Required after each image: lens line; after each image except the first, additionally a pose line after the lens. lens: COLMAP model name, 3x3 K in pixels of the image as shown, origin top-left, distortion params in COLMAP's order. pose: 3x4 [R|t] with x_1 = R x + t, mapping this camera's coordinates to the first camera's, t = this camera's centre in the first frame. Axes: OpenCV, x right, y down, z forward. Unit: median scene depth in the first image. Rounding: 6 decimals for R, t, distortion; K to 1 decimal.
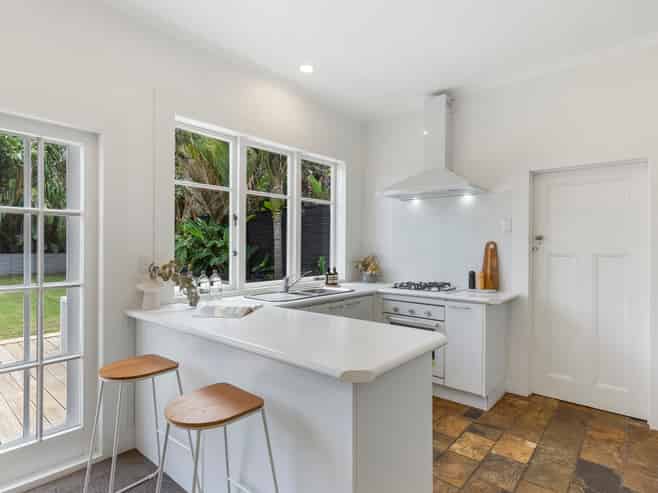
lens RADIAL K [[355.7, 0, 329.0], [0, 355.7, 246.5], [0, 0, 1]] dist [0.002704, 0.000354]
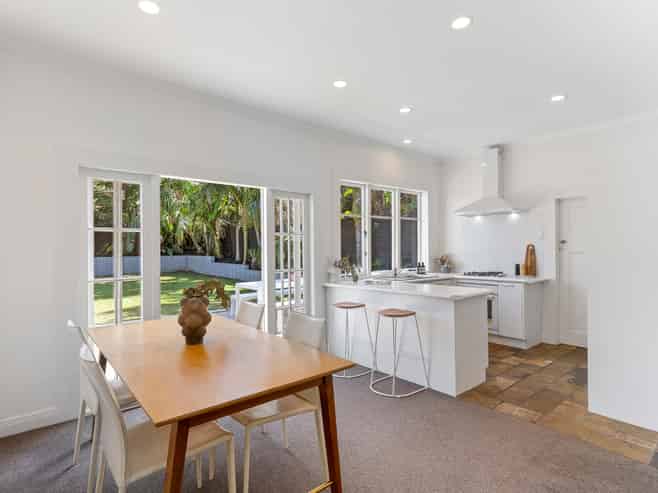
lens RADIAL K [[355.7, 0, 329.0], [0, 355.7, 246.5], [0, 0, 1]] dist [0.002704, 0.000354]
pose [[0.987480, -0.011471, -0.157328, -0.157329], [0.010623, 0.999924, -0.006231, -0.004446], [0.157388, 0.004481, 0.987527, -0.643247]]
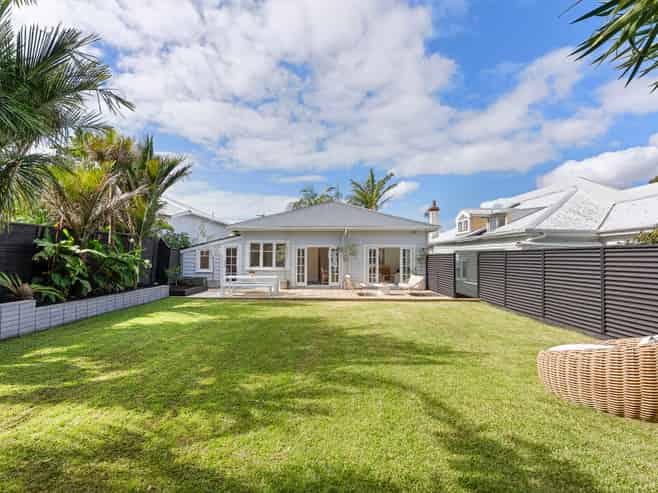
lens RADIAL K [[355.7, 0, 329.0], [0, 355.7, 246.5], [0, 0, 1]] dist [0.002704, 0.000354]
pose [[0.644561, -0.023574, -0.764189, 4.682684], [0.001513, 0.999562, -0.029558, -0.051841], [0.764551, 0.017895, 0.644315, -1.863074]]
